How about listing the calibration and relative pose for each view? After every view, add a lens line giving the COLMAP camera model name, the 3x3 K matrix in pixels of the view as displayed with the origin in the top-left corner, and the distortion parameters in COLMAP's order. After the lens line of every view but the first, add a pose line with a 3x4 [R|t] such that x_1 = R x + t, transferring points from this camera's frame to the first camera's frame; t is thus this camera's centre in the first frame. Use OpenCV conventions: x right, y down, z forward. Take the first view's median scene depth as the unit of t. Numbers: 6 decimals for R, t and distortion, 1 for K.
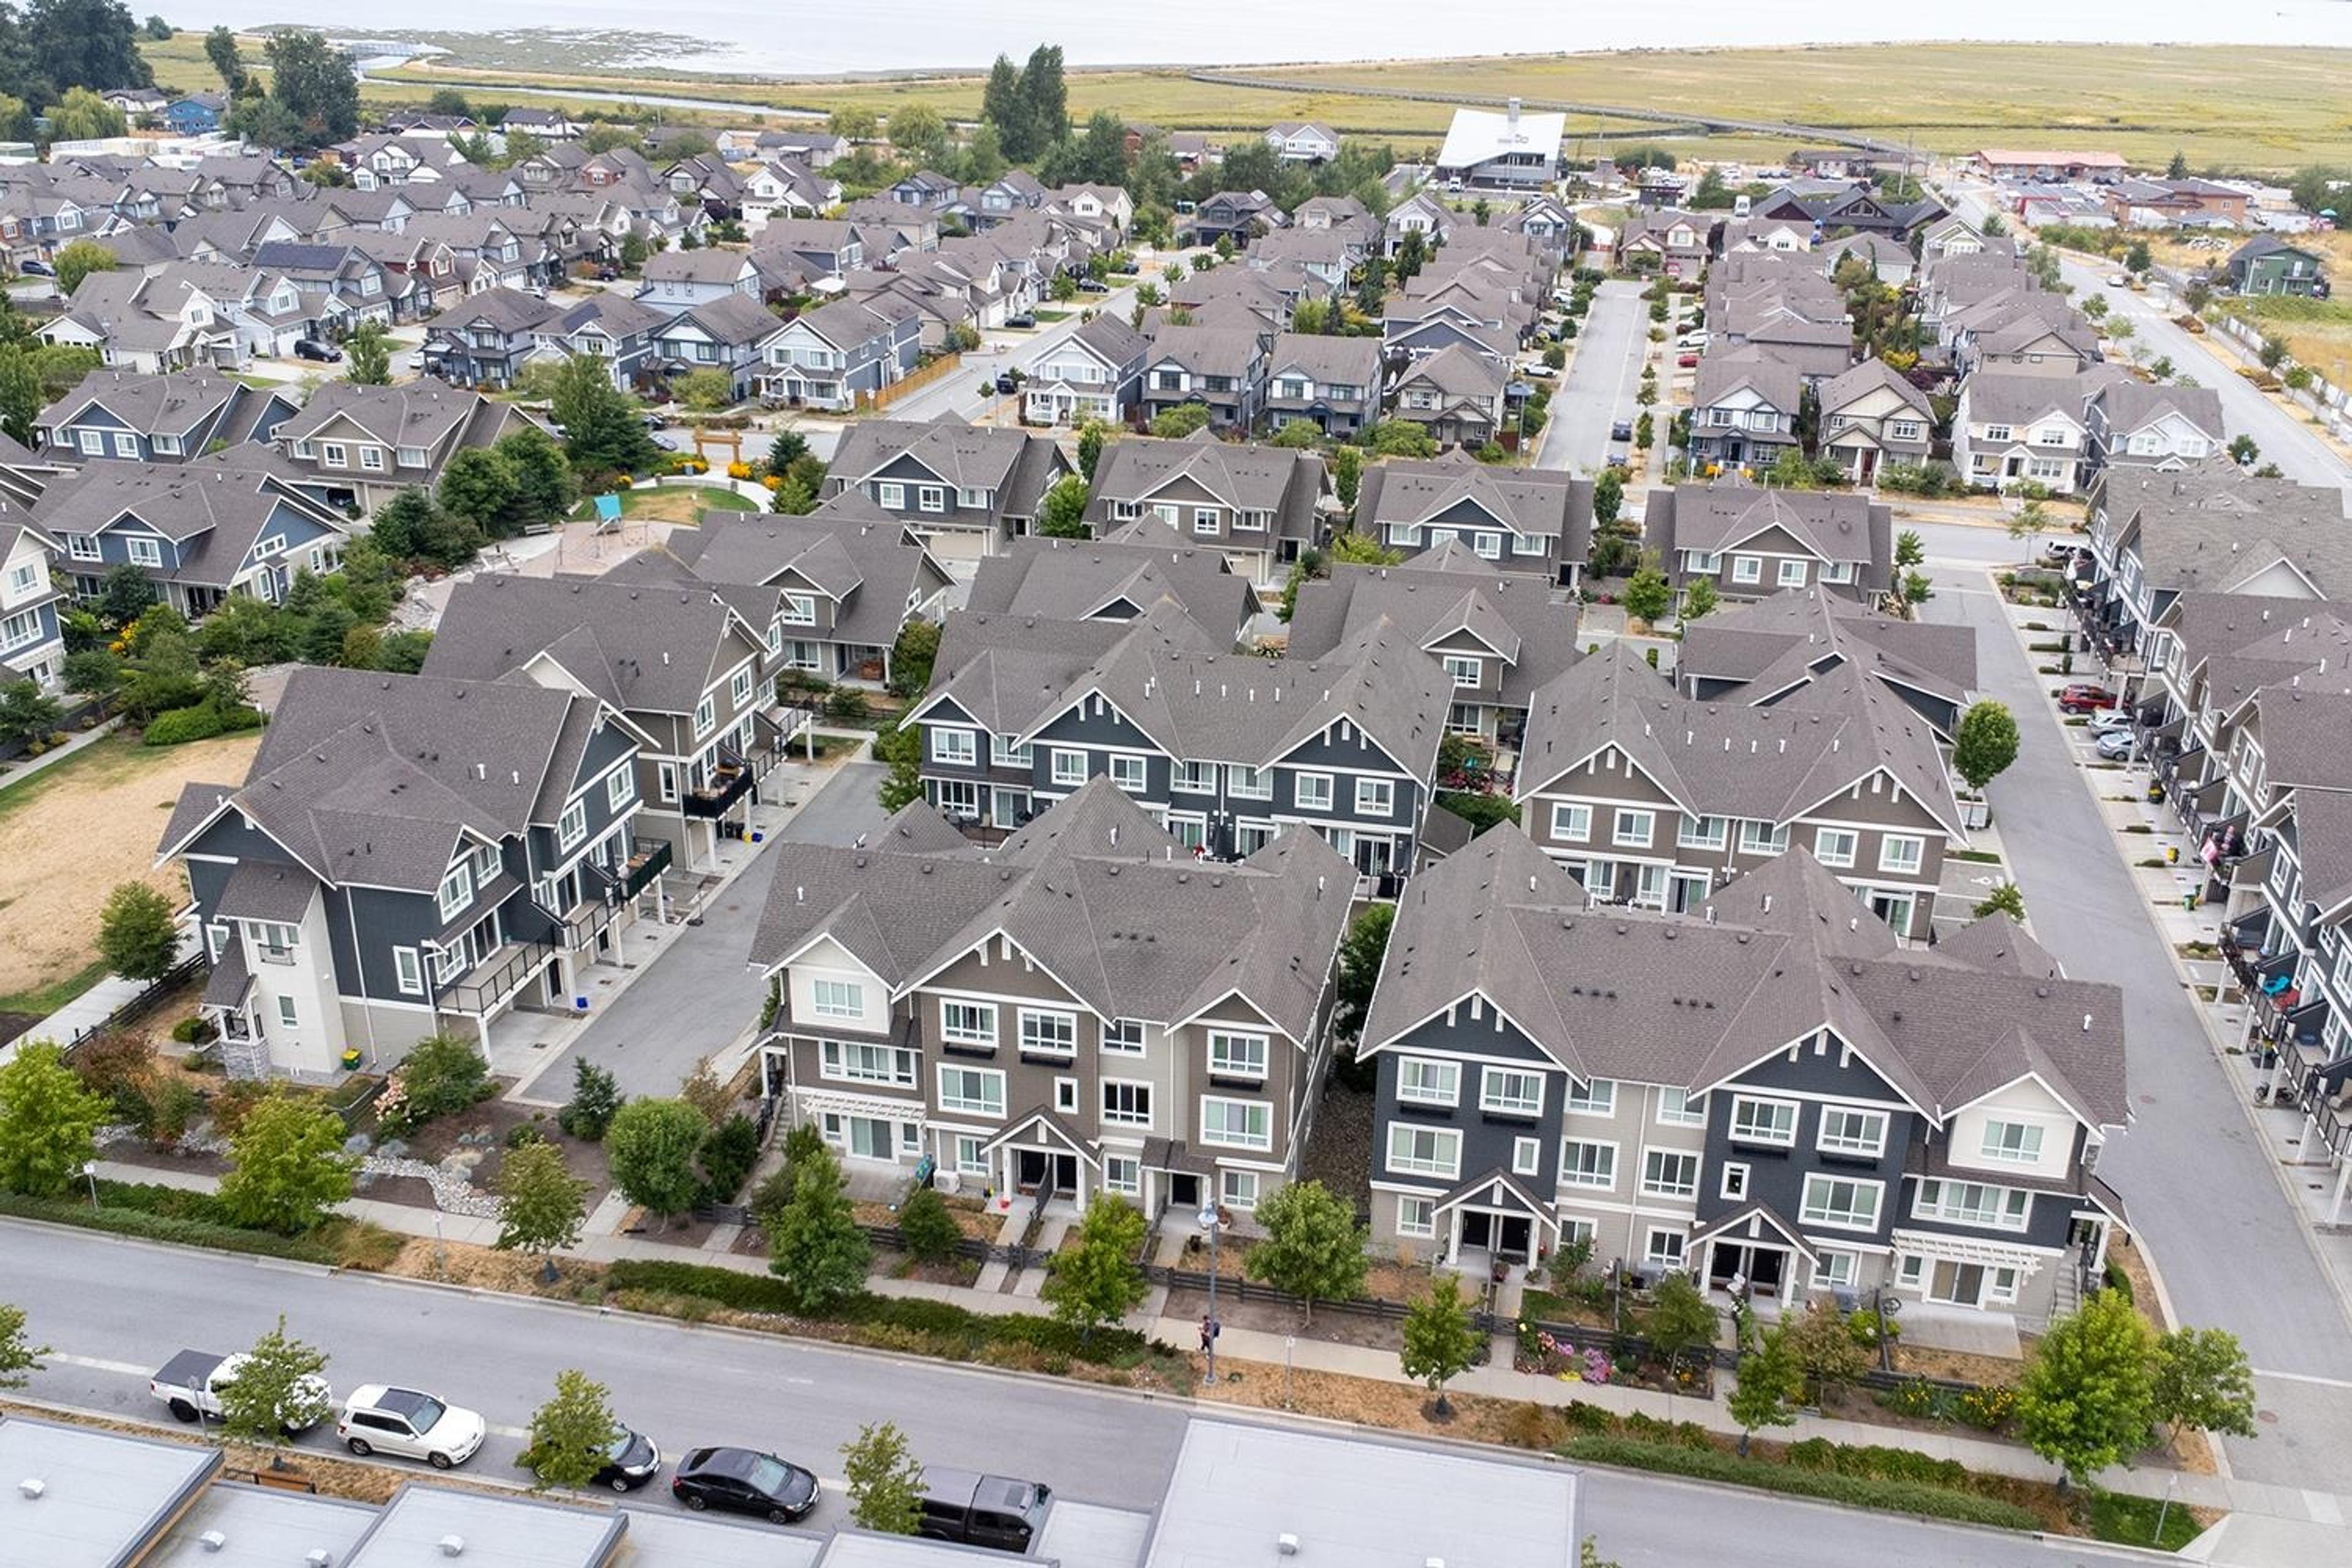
lens RADIAL K [[1952.3, 0, 1254.2], [0, 1952.3, 834.0], [0, 0, 1]] dist [-0.002067, 0.043329]
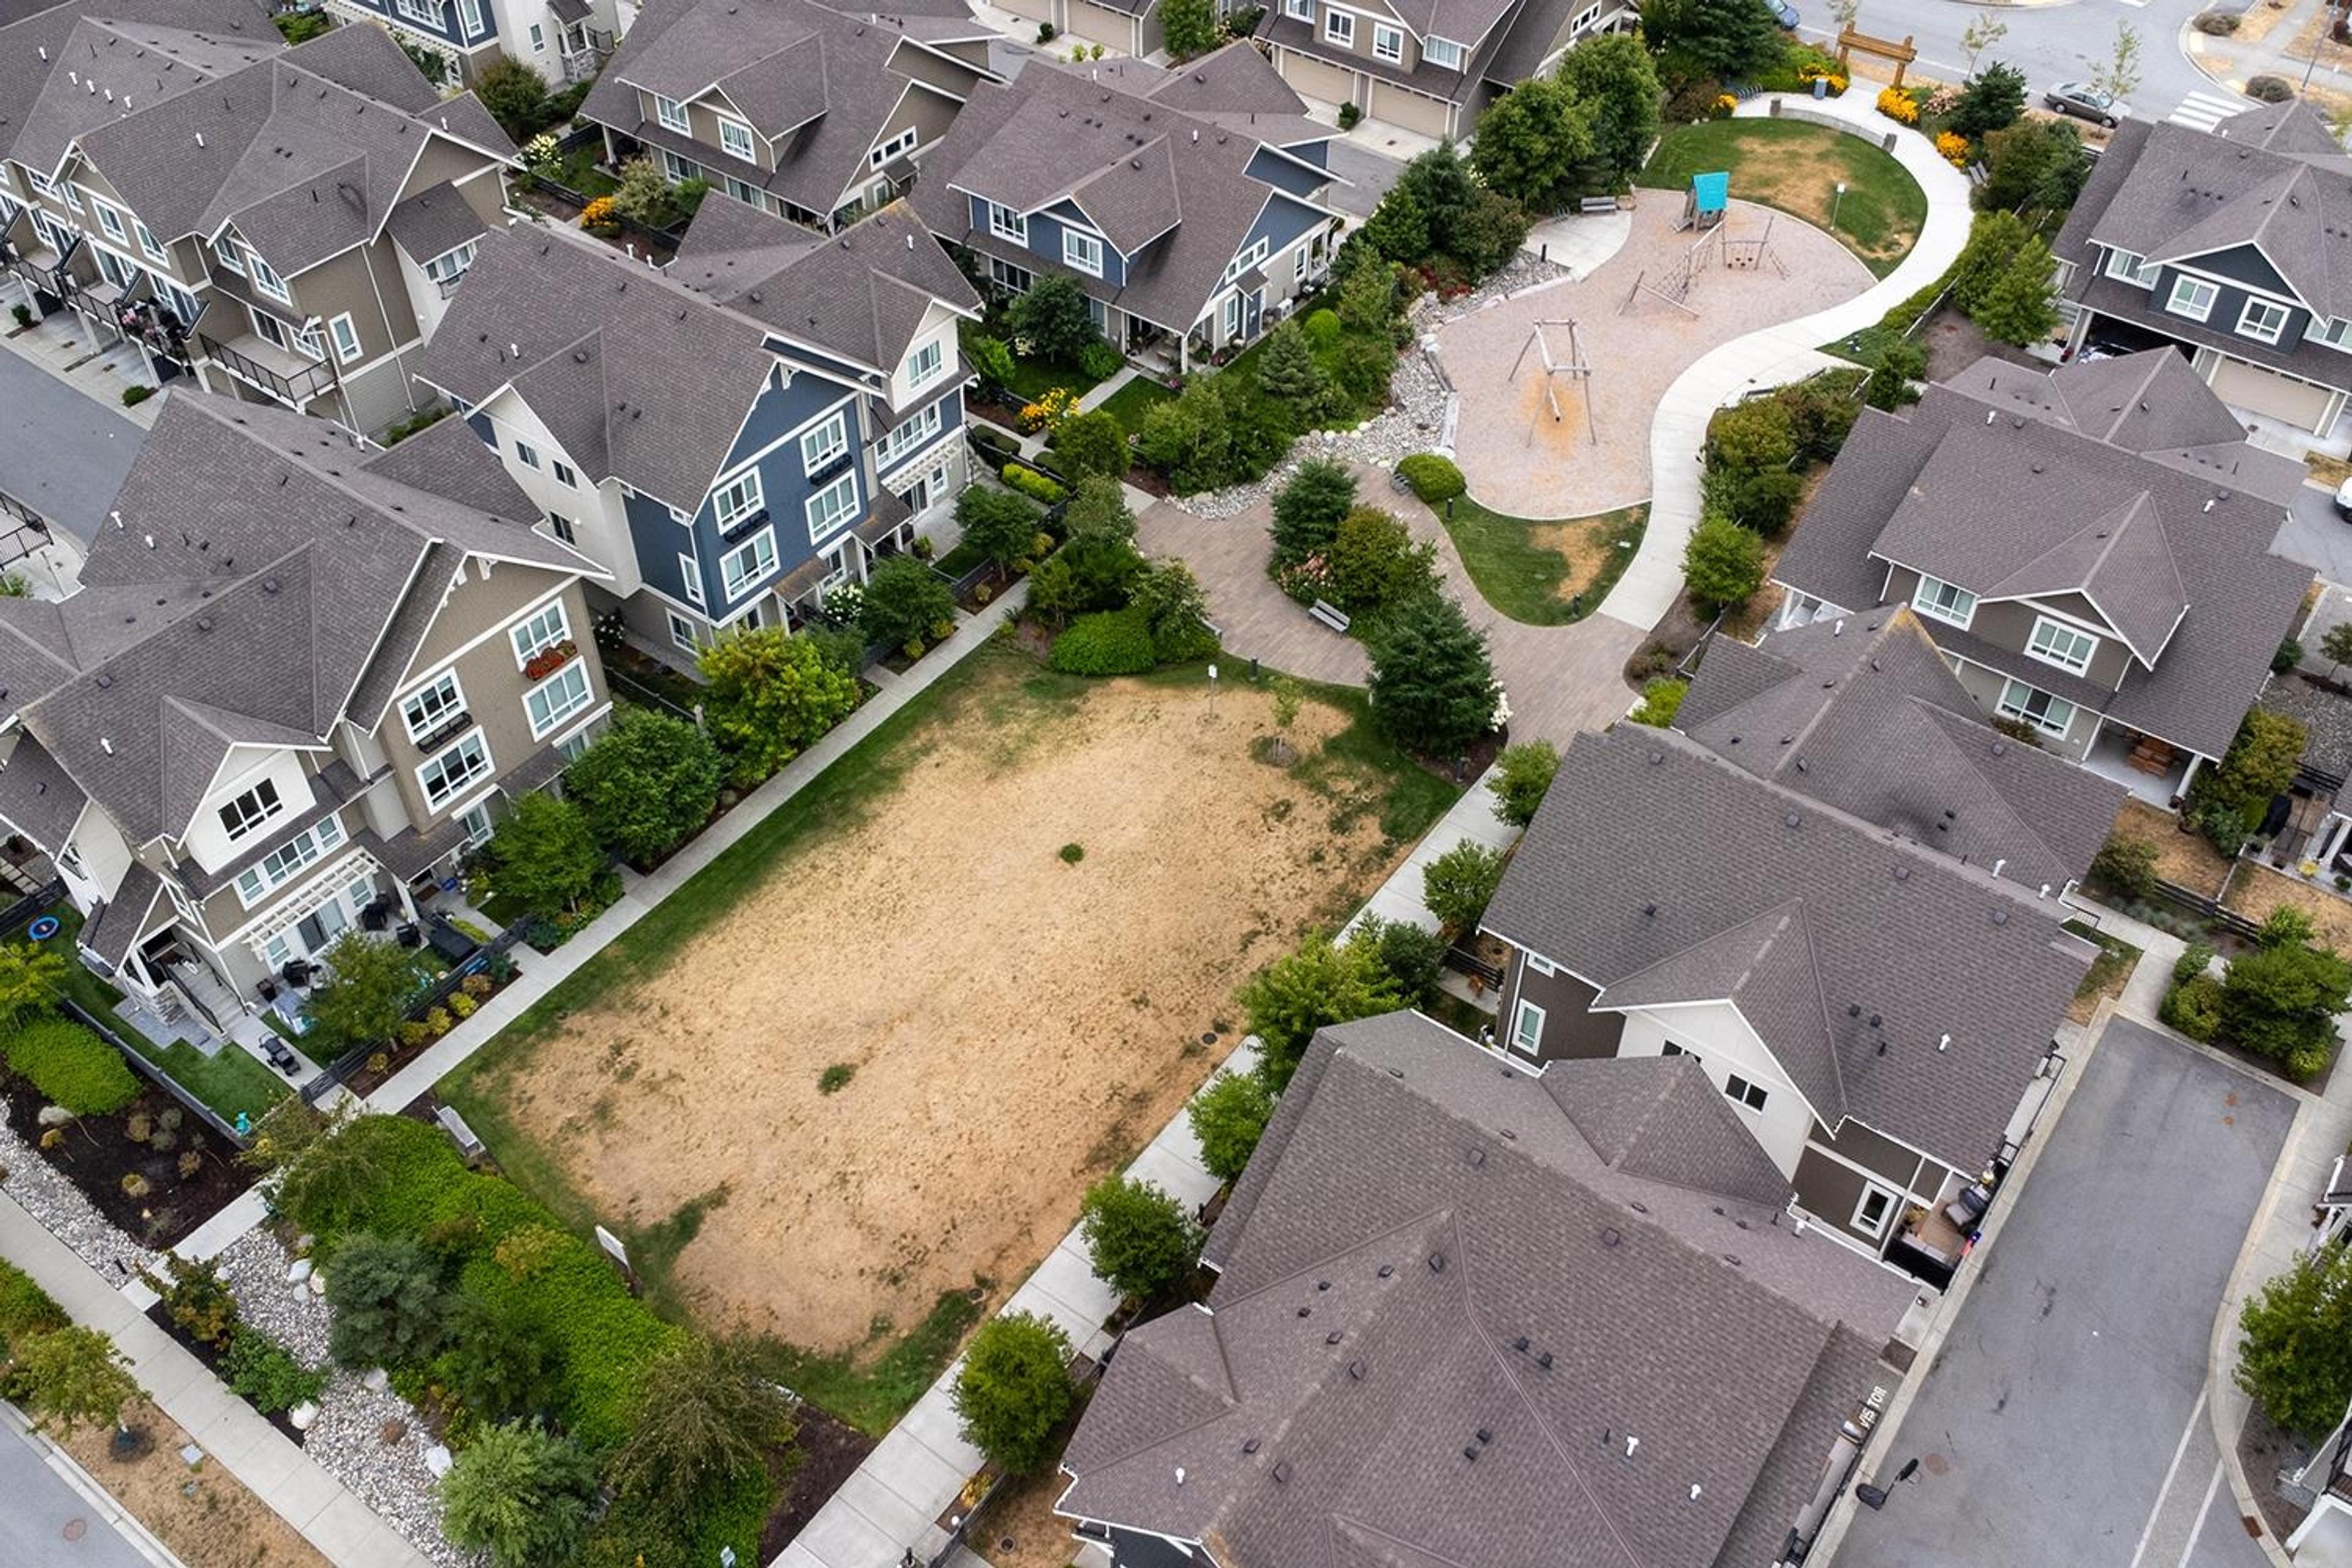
lens RADIAL K [[2001.6, 0, 1292.2], [0, 2001.6, 702.9], [0, 0, 1]] dist [0.004662, 0.004905]
pose [[0.912533, 0.279665, -0.298447, -0.332246], [-0.172348, 0.924677, 0.339513, -0.332363], [0.370917, -0.258380, 0.891998, 0.489230]]
